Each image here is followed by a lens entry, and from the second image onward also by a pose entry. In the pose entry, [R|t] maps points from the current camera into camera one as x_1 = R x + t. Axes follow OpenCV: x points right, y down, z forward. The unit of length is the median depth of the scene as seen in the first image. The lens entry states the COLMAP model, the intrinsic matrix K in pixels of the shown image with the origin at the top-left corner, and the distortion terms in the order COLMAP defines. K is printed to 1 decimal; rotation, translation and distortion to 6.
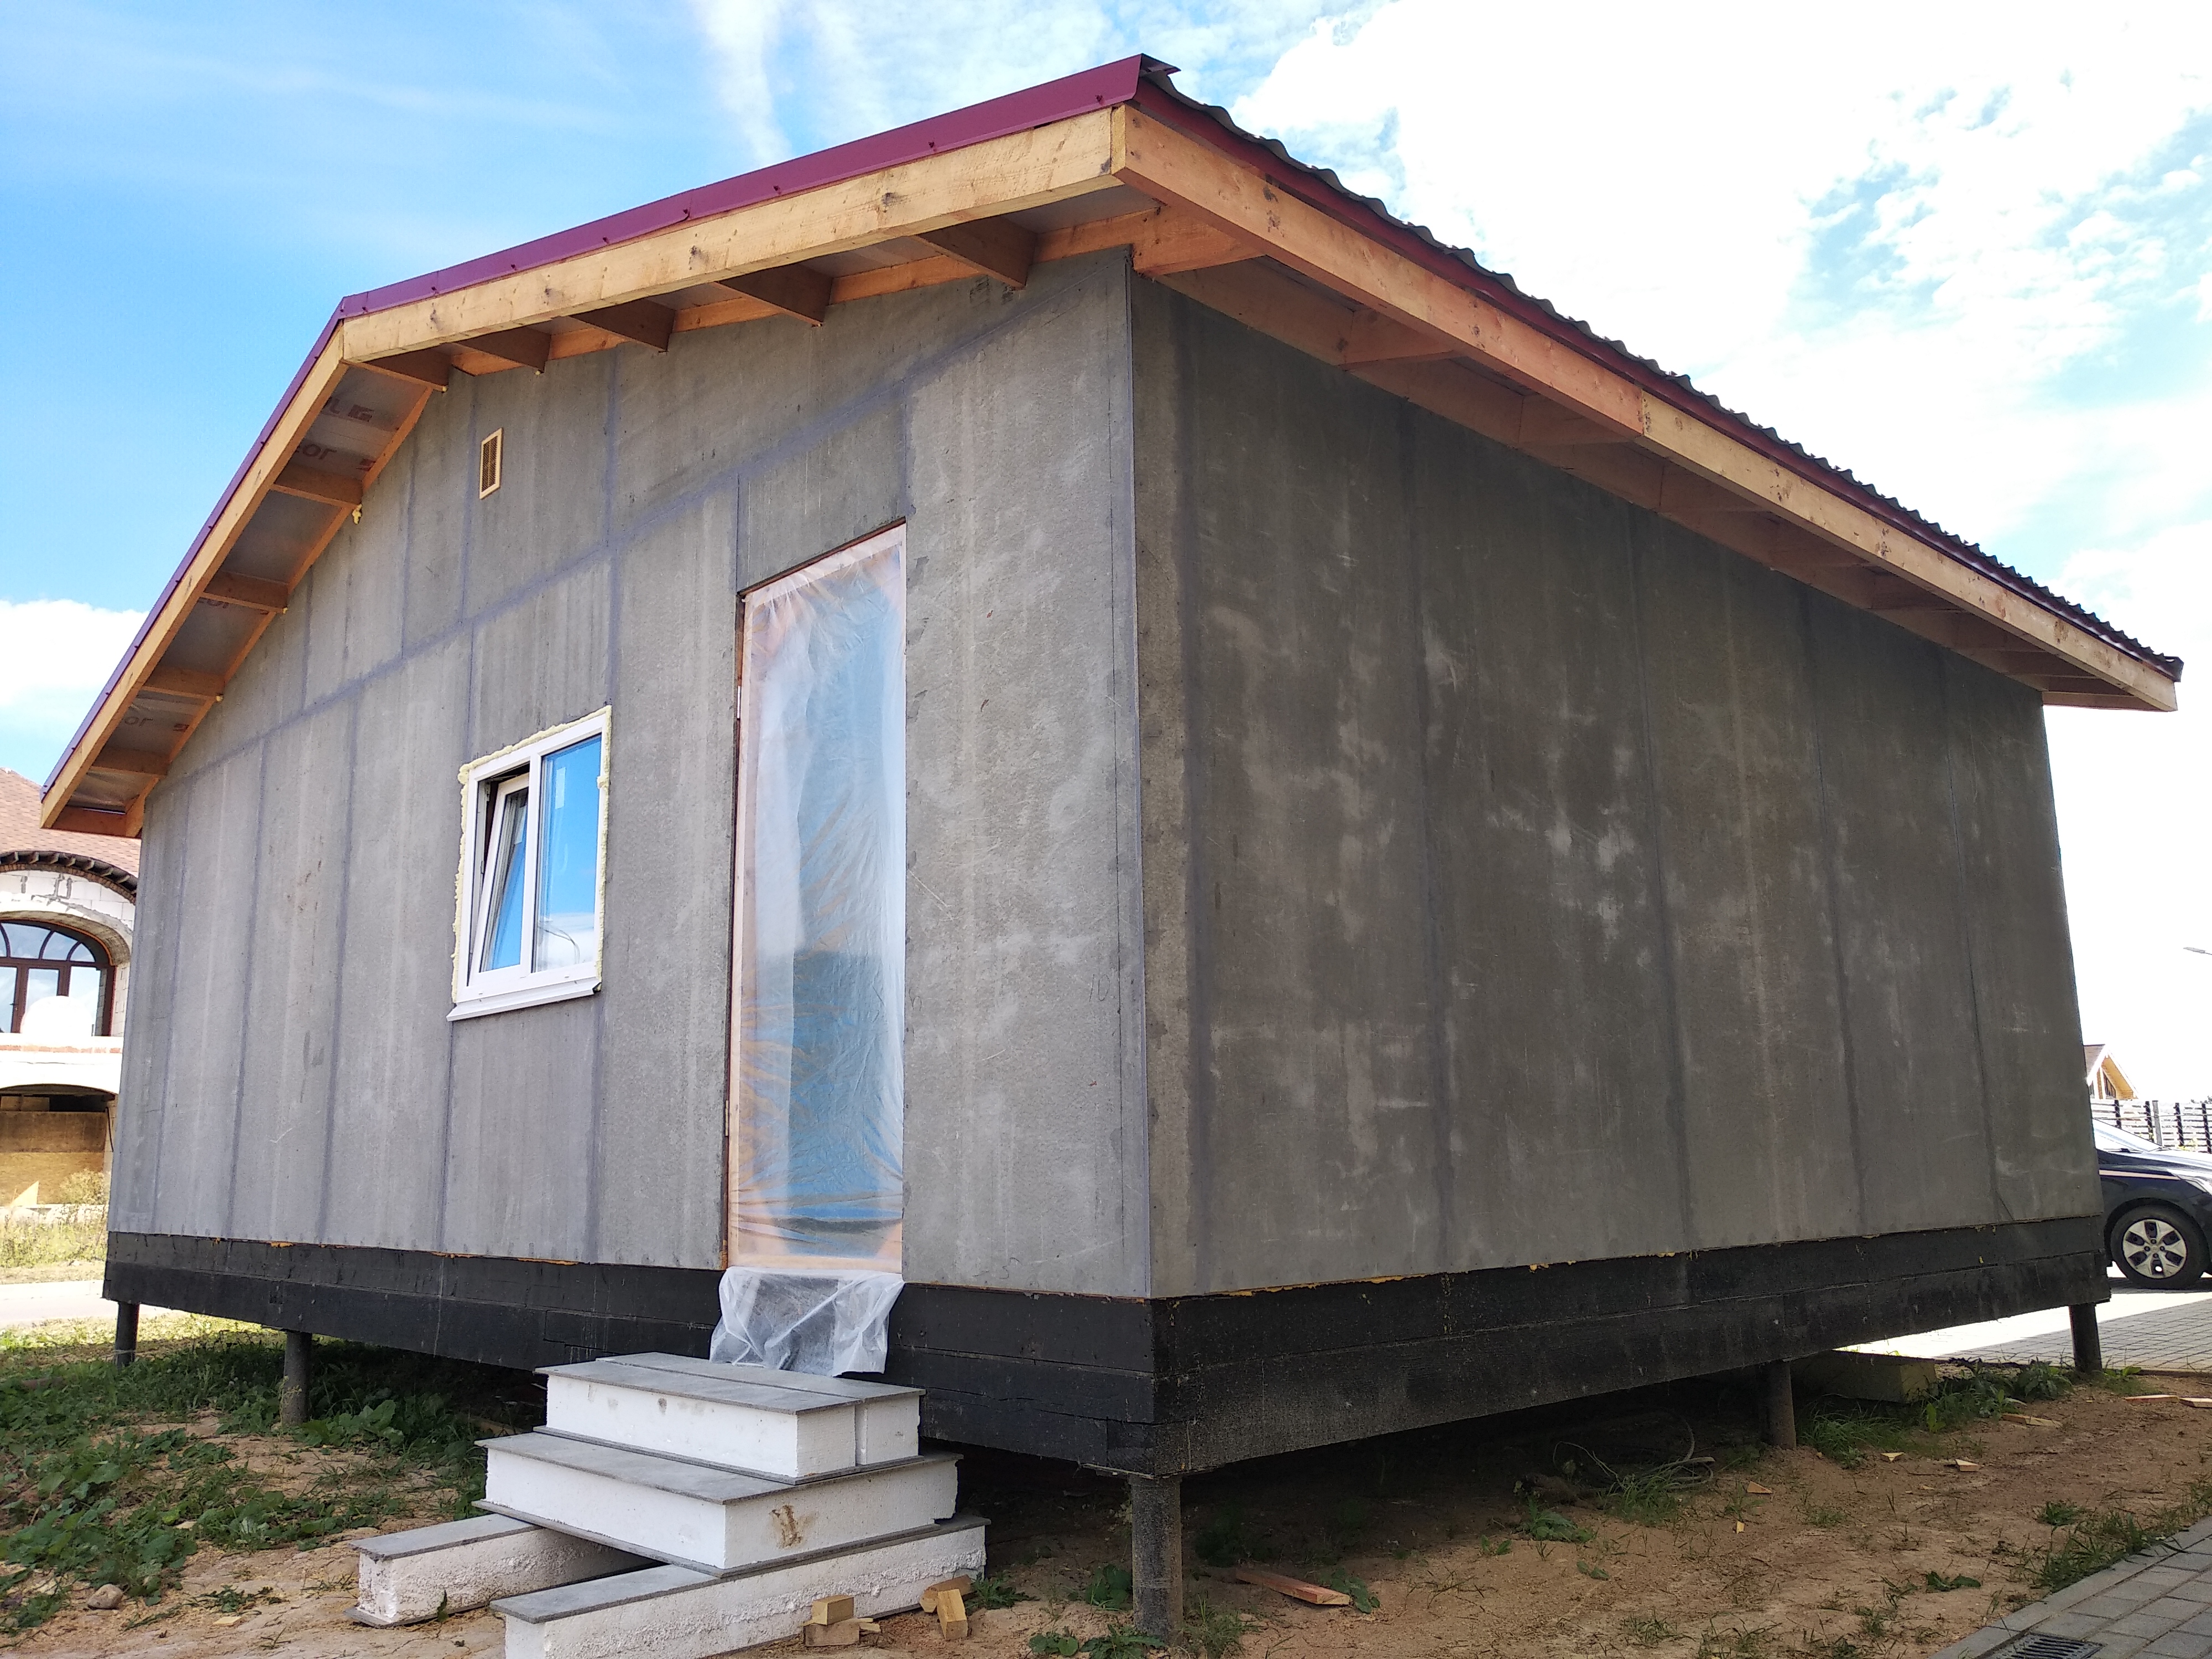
lens RADIAL K [[1709.8, 0, 1137.8], [0, 1709.8, 832.0], [0, 0, 1]] dist [0.106474, -0.247352]
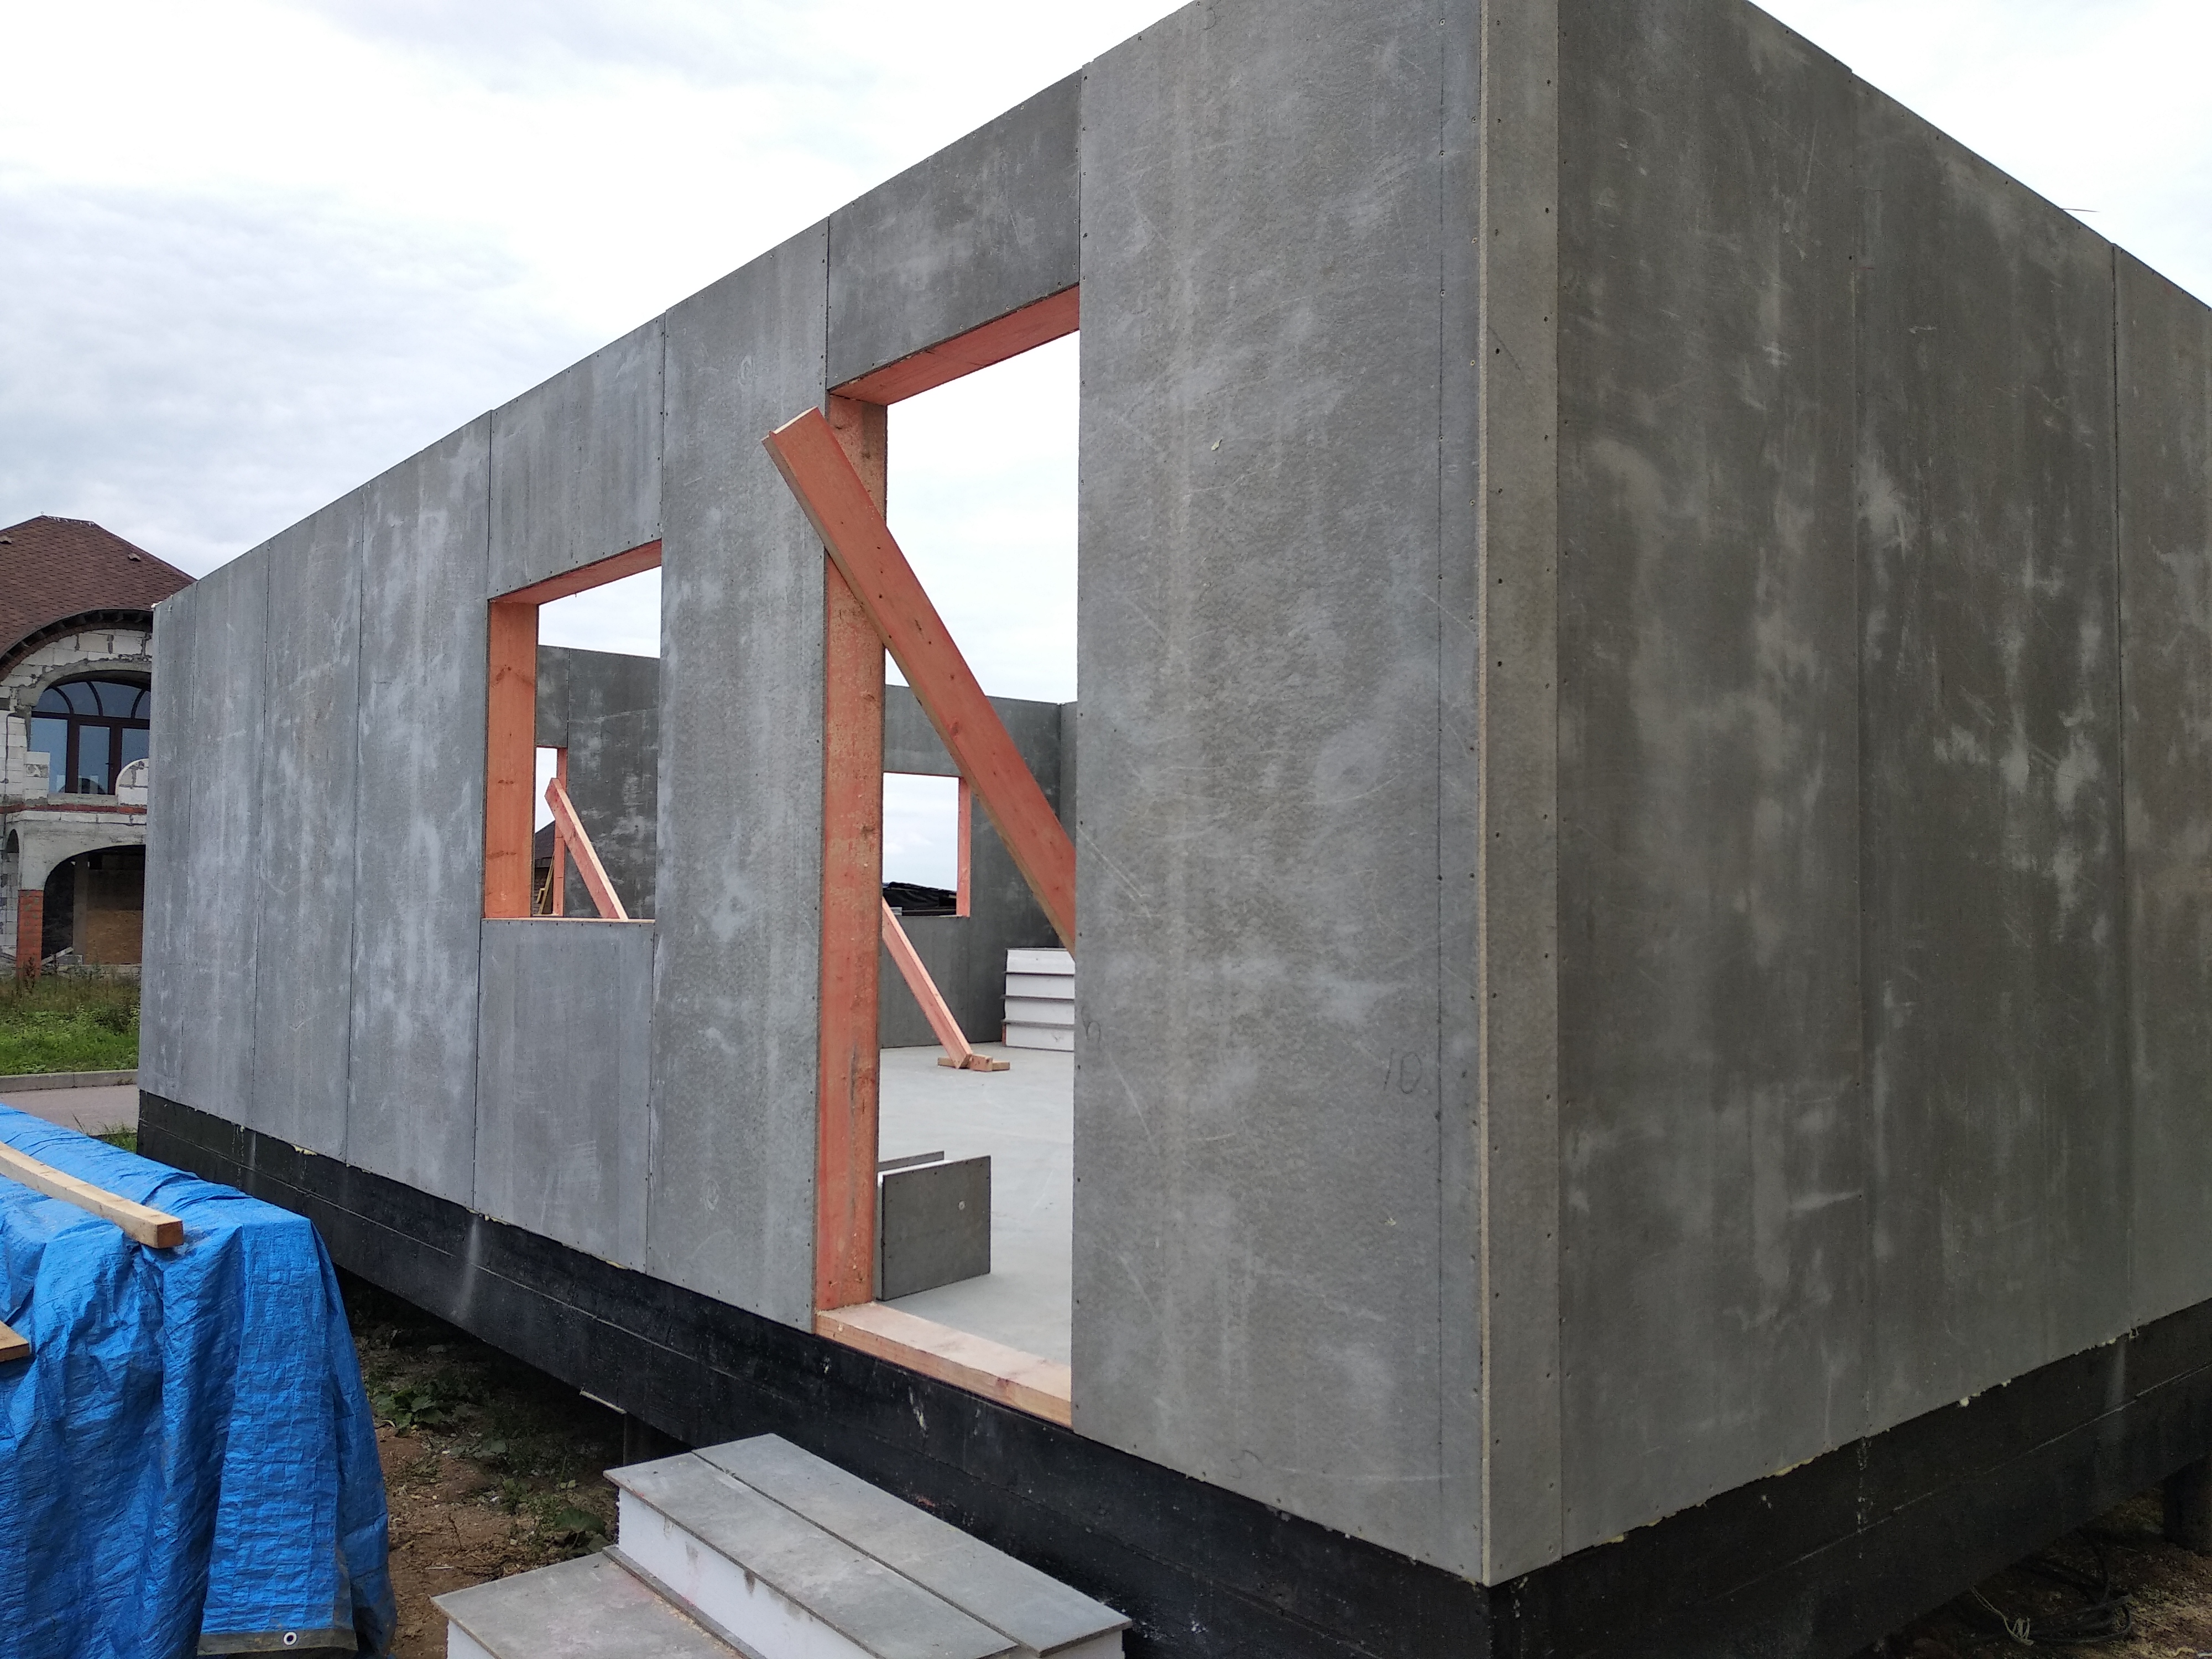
lens RADIAL K [[1712.8, 0, 1106.0], [0, 1712.8, 829.5], [0, 0, 1]] dist [0.096786, -0.173326]
pose [[0.997551, 0.024067, -0.065670, -0.080191], [-0.014835, 0.990375, 0.137609, -0.071402], [0.068350, -0.136298, 0.988307, 0.337367]]
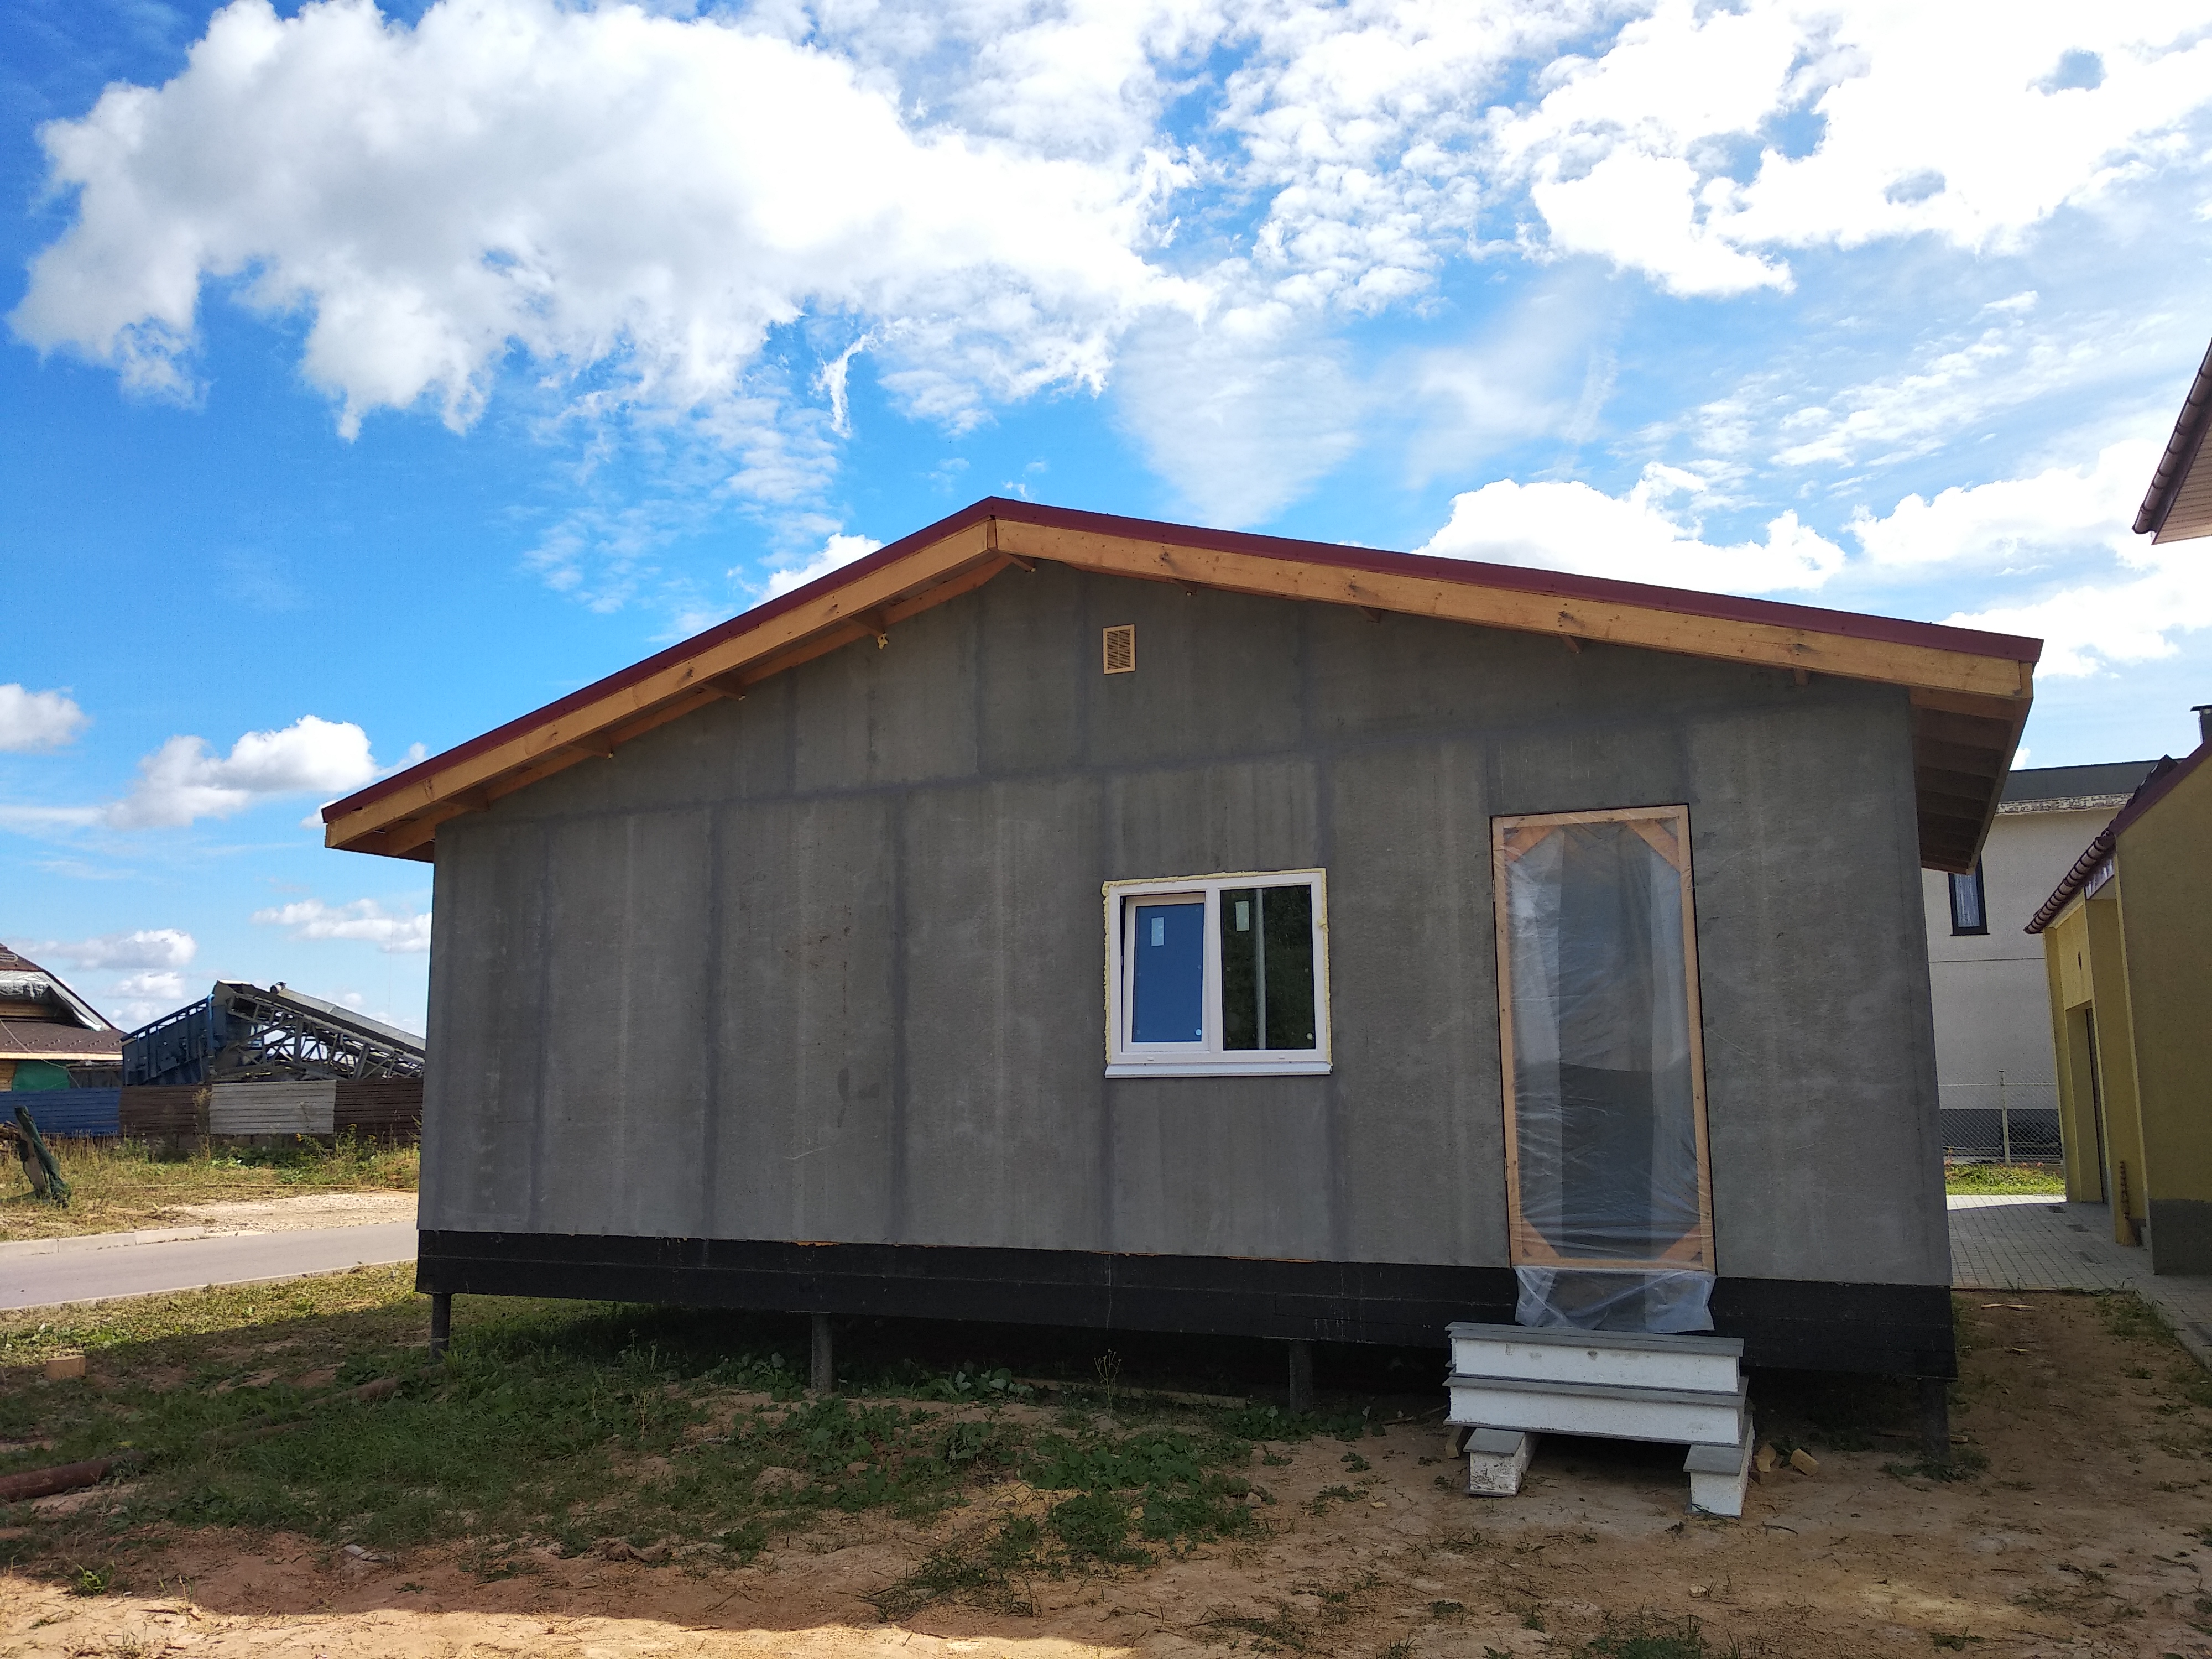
lens RADIAL K [[1712.8, 0, 1106.0], [0, 1712.8, 829.5], [0, 0, 1]] dist [0.096786, -0.173326]
pose [[0.925866, 0.058620, 0.373278, -1.305324], [-0.074947, 0.996755, 0.029365, -0.173545], [-0.370345, -0.055164, 0.927255, -0.314346]]
